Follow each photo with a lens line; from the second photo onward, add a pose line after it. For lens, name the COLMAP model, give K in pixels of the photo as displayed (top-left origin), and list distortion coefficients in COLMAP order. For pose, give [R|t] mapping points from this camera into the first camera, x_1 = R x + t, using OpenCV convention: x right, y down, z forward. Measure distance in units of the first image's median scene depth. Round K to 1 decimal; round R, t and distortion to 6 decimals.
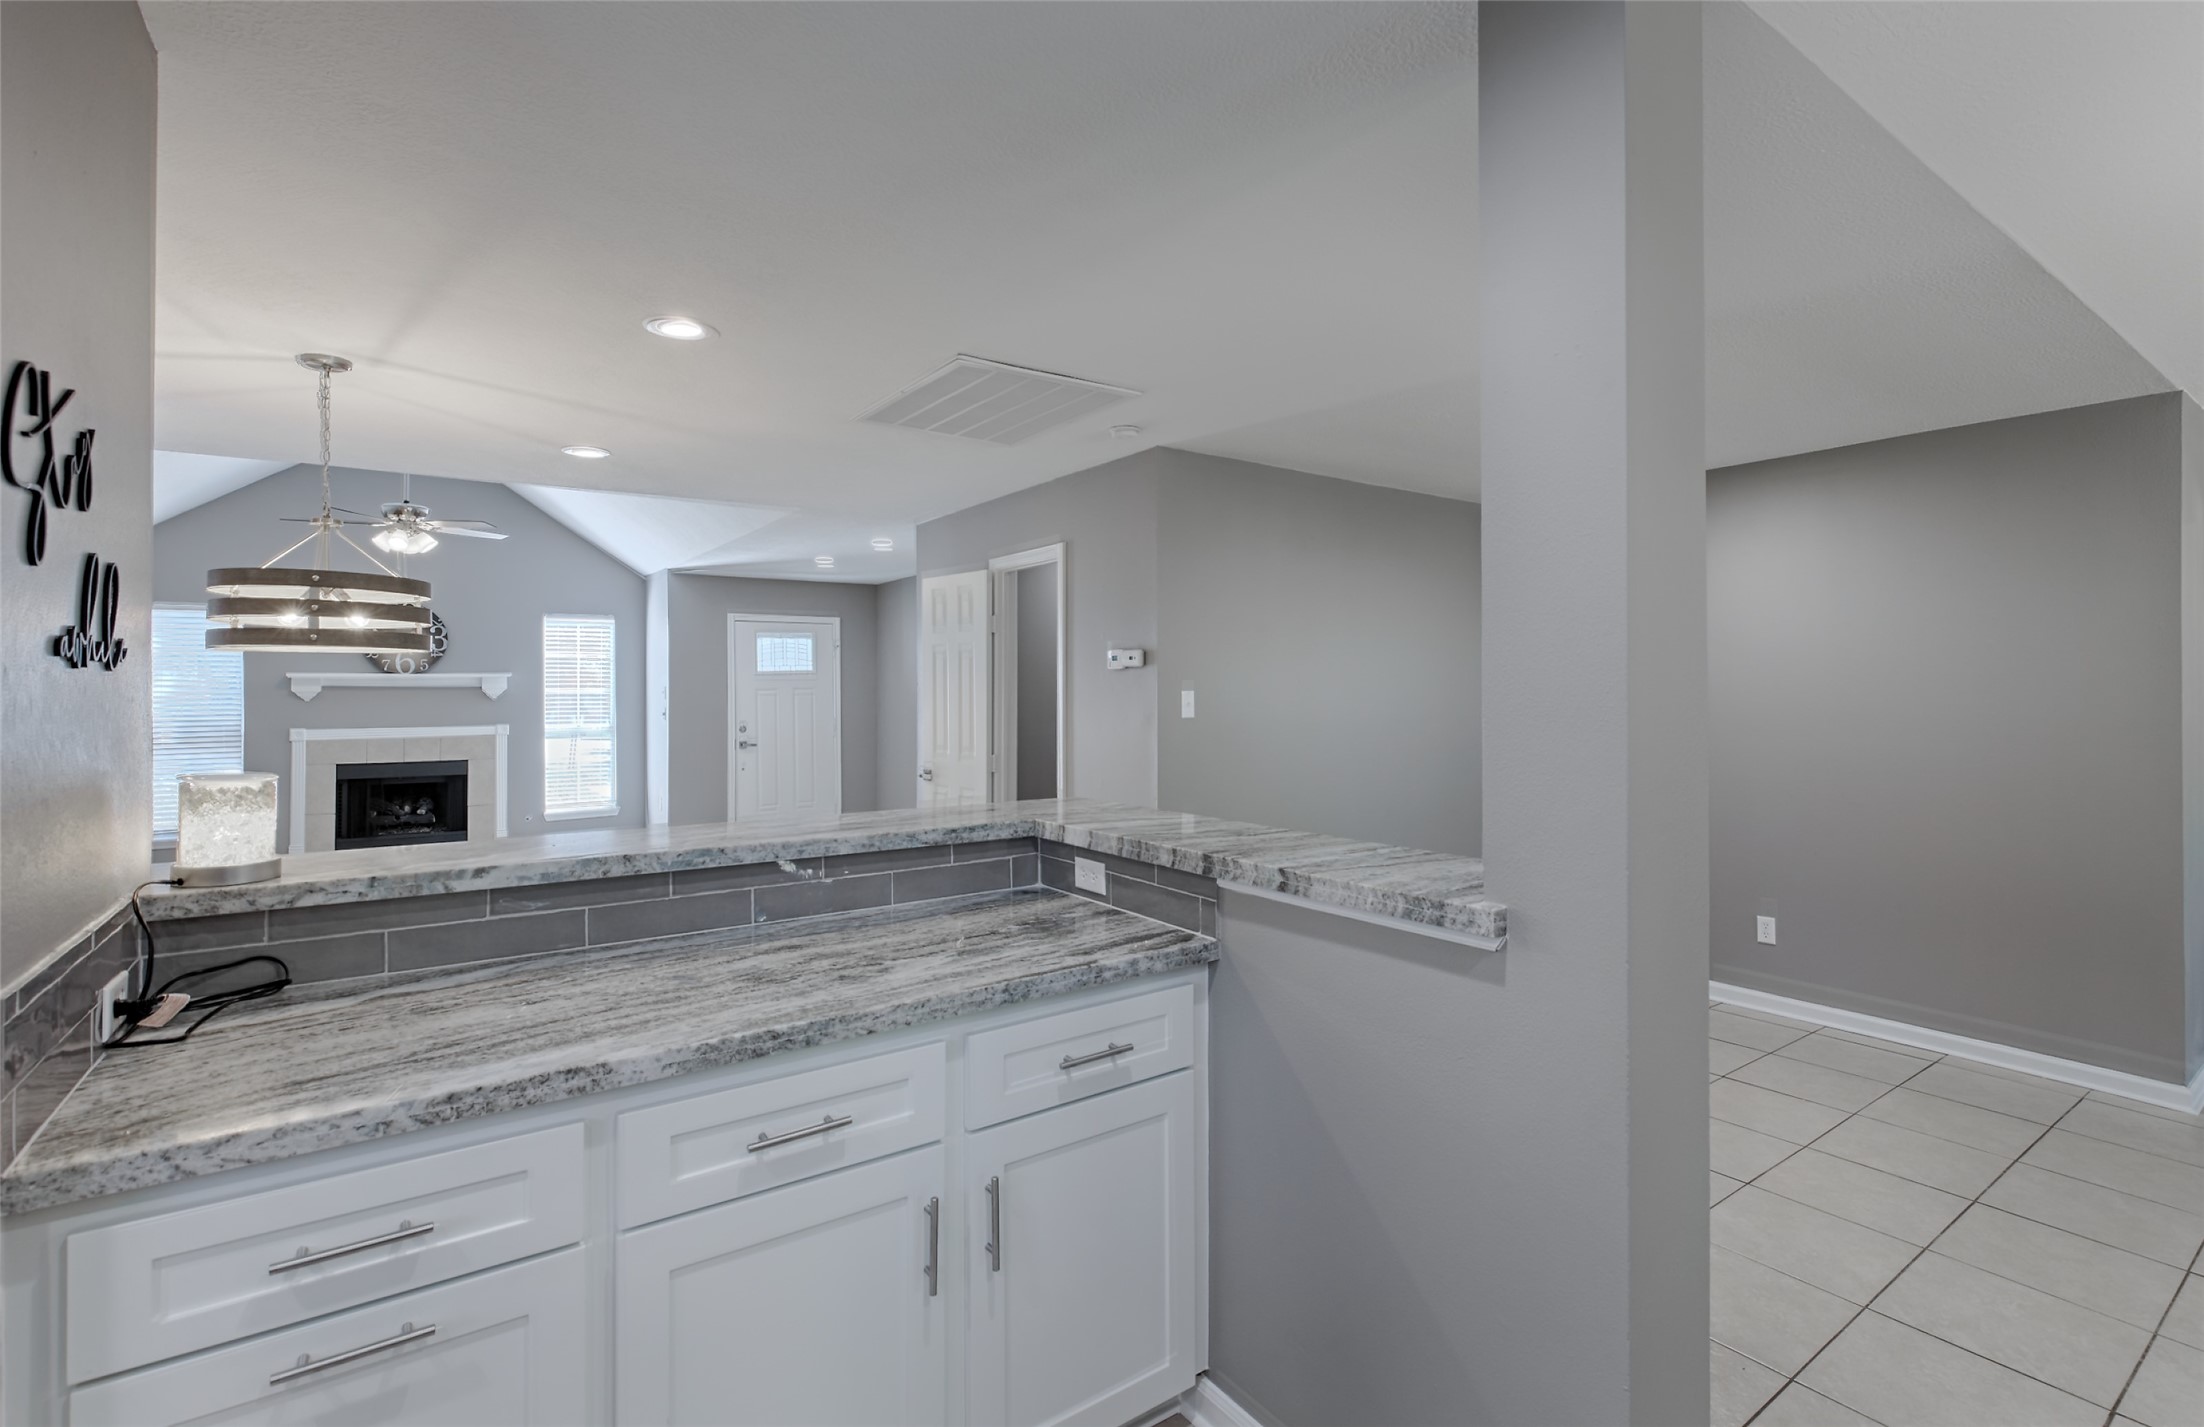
lens RADIAL K [[978.2, 0, 1103.1], [0, 978.2, 697.6], [0, 0, 1]] dist [-0.003636, -0.000753]
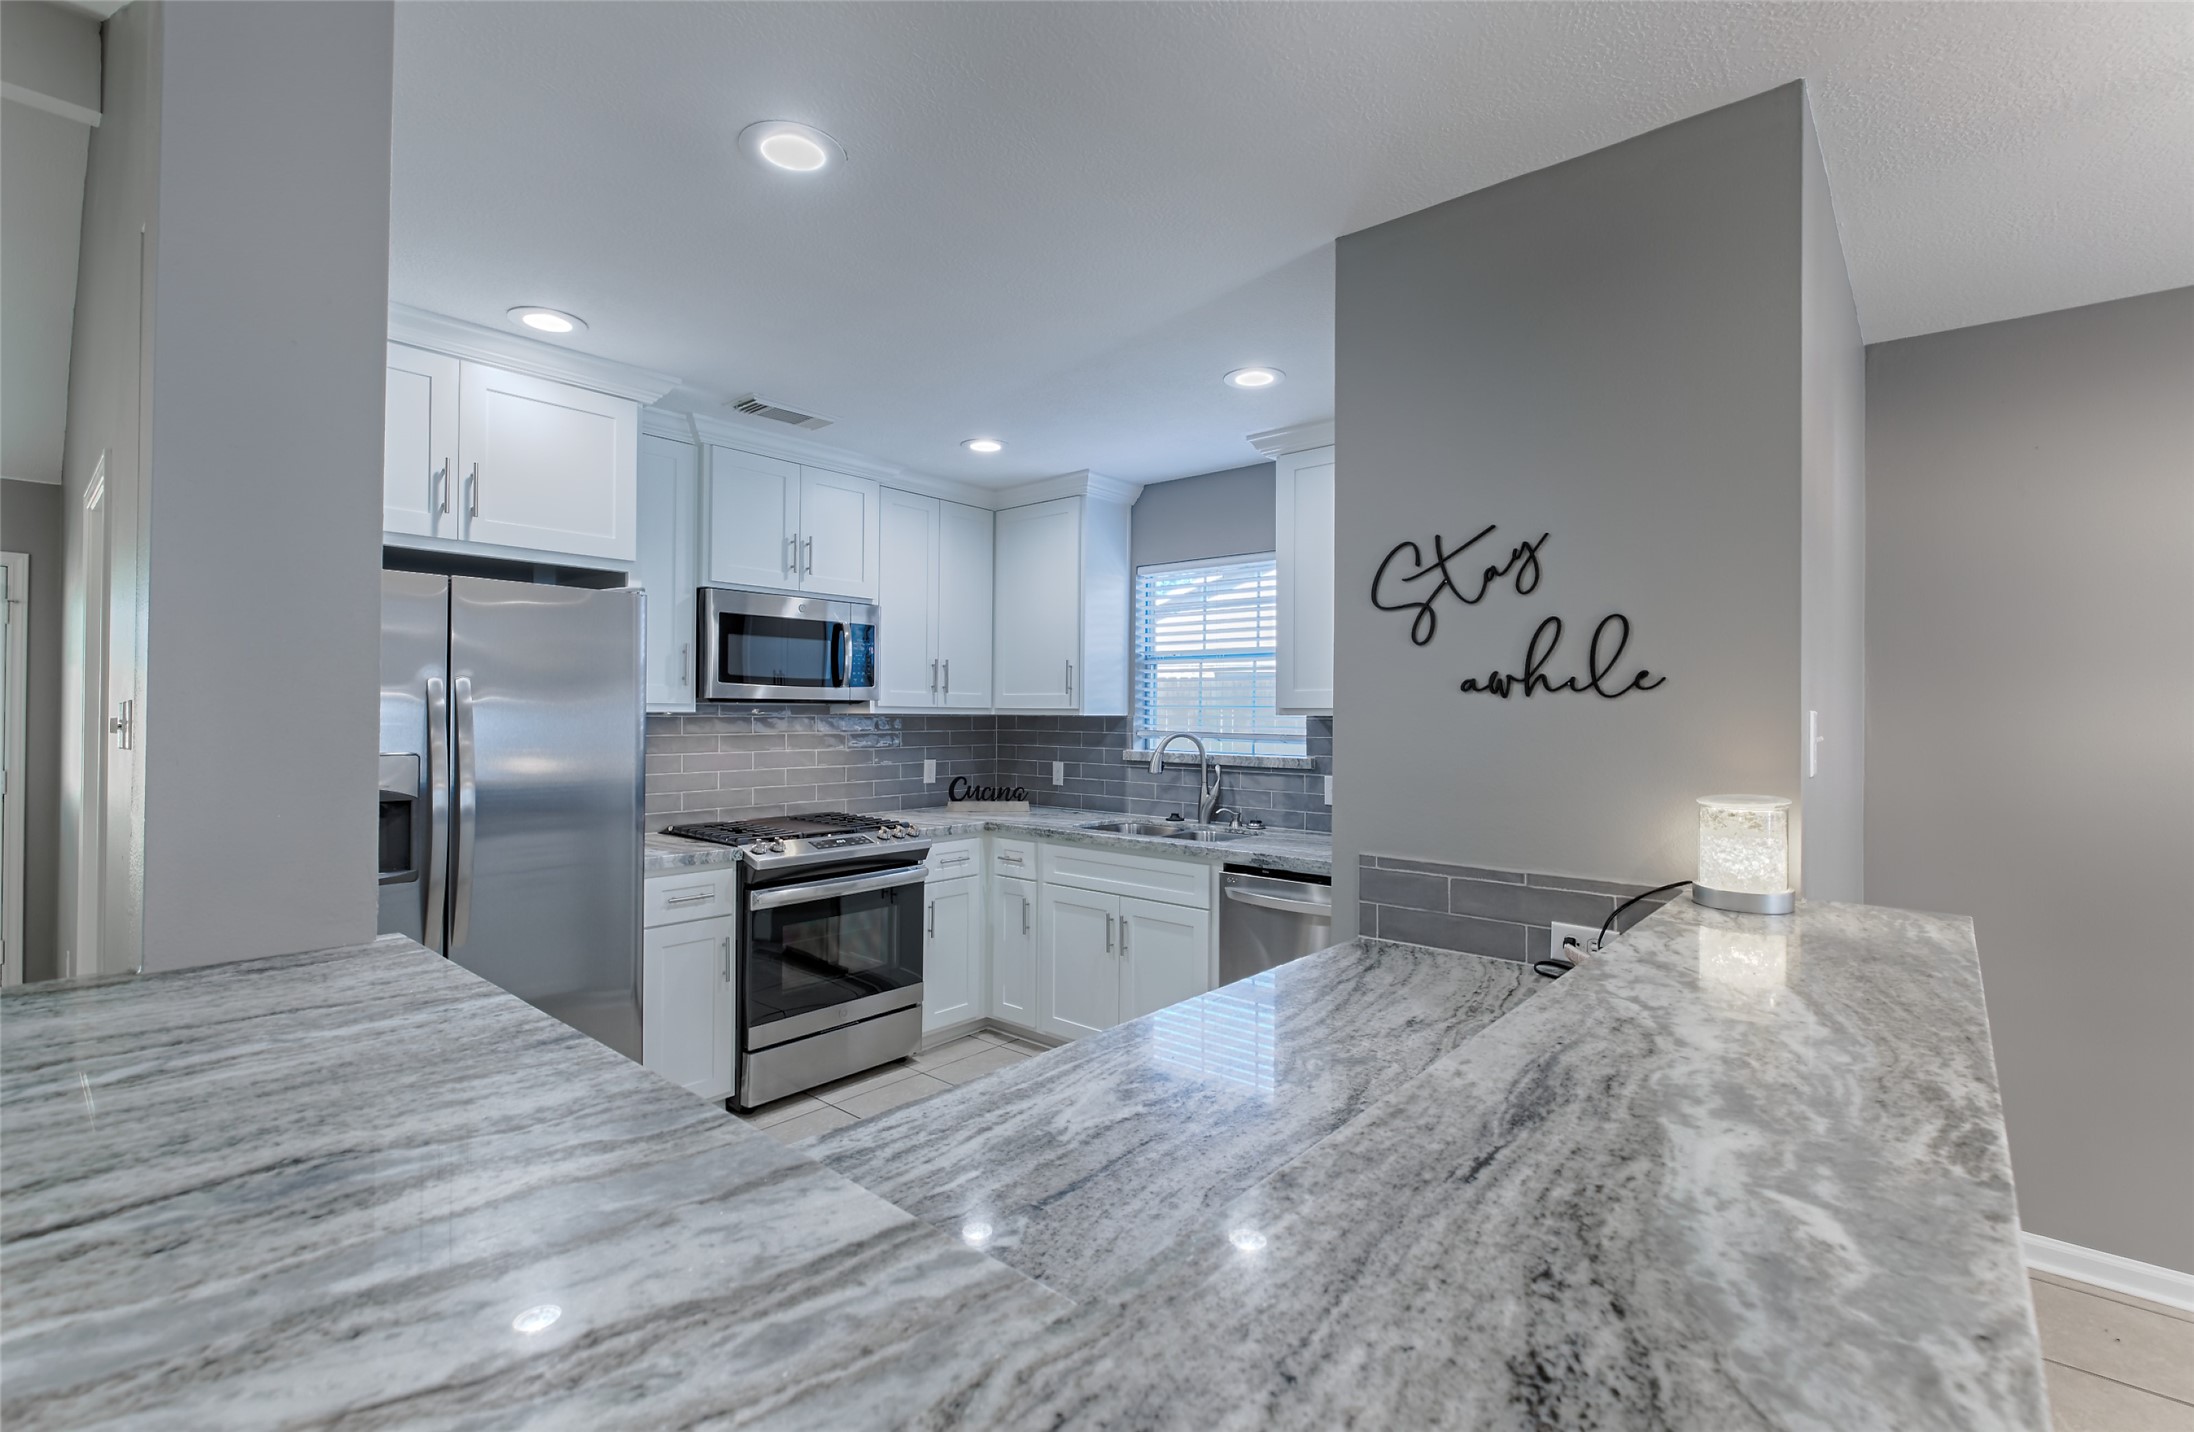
lens RADIAL K [[973.7, 0, 1109.5], [0, 973.7, 711.9], [0, 0, 1]] dist [-0.003636, -0.000753]
pose [[-0.970411, -0.006078, -0.241384, -0.048294], [-0.006463, 0.999979, 0.000805, -0.007032], [0.241374, 0.002342, -0.970429, 2.299523]]
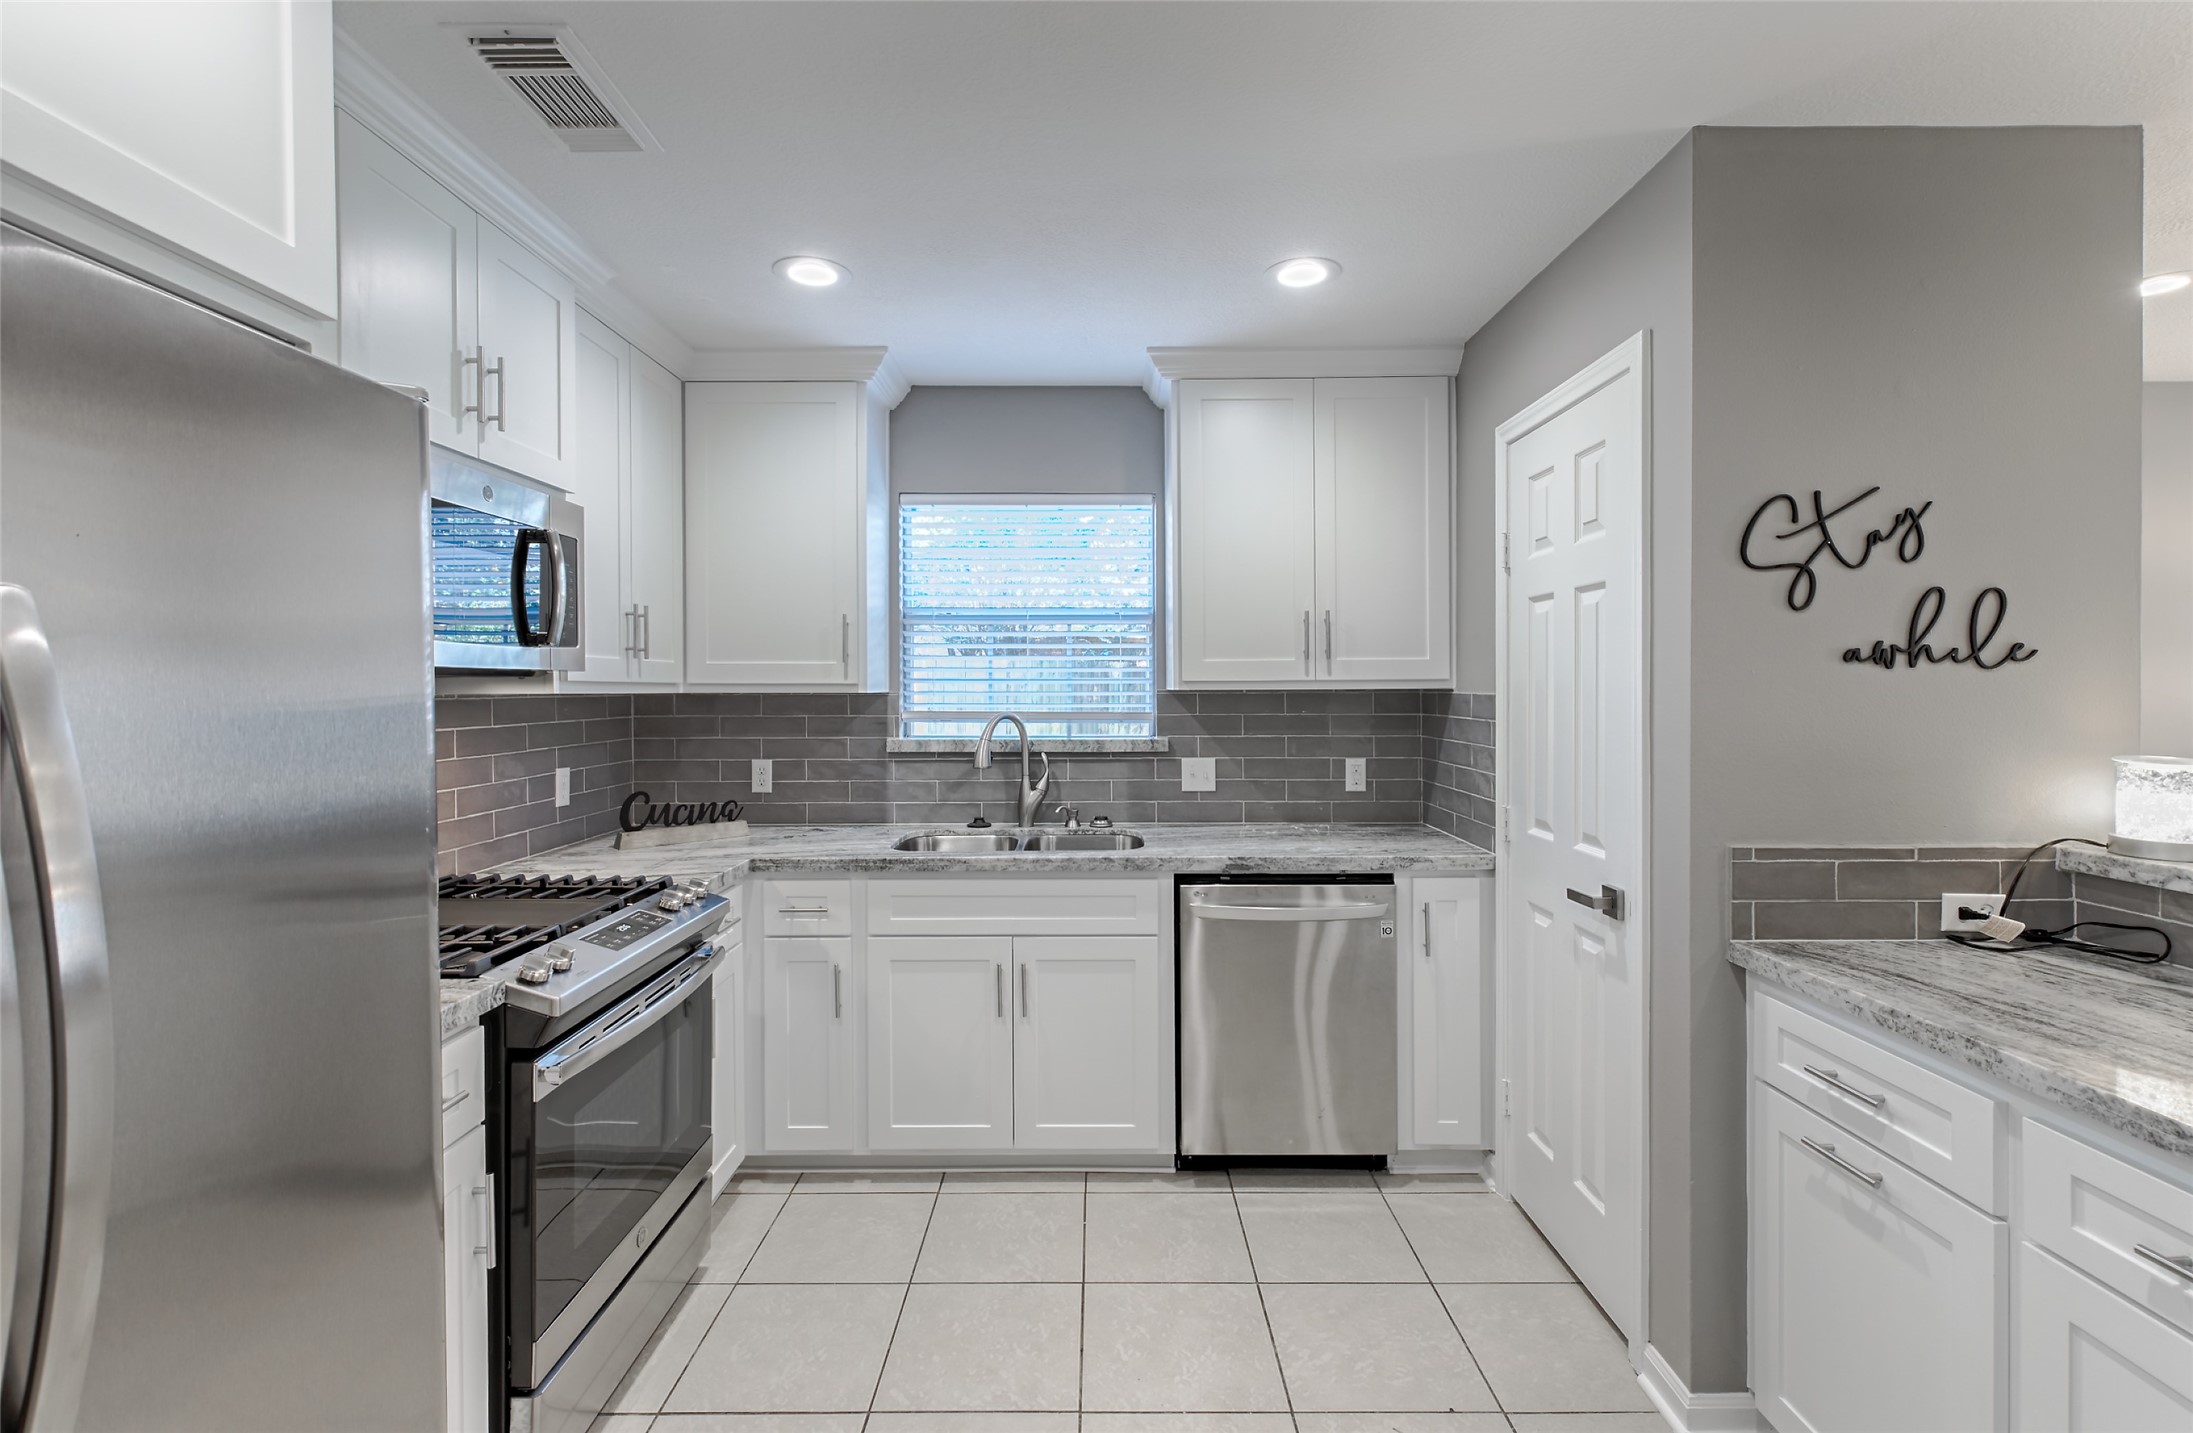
lens RADIAL K [[973.3, 0, 1101.5], [0, 973.3, 699.9], [0, 0, 1]] dist [-0.003636, -0.000753]
pose [[-0.578691, 0.012739, -0.815447, 0.867769], [0.001520, 0.999893, 0.014542, -0.007987], [0.815545, 0.007176, -0.578649, 0.836640]]
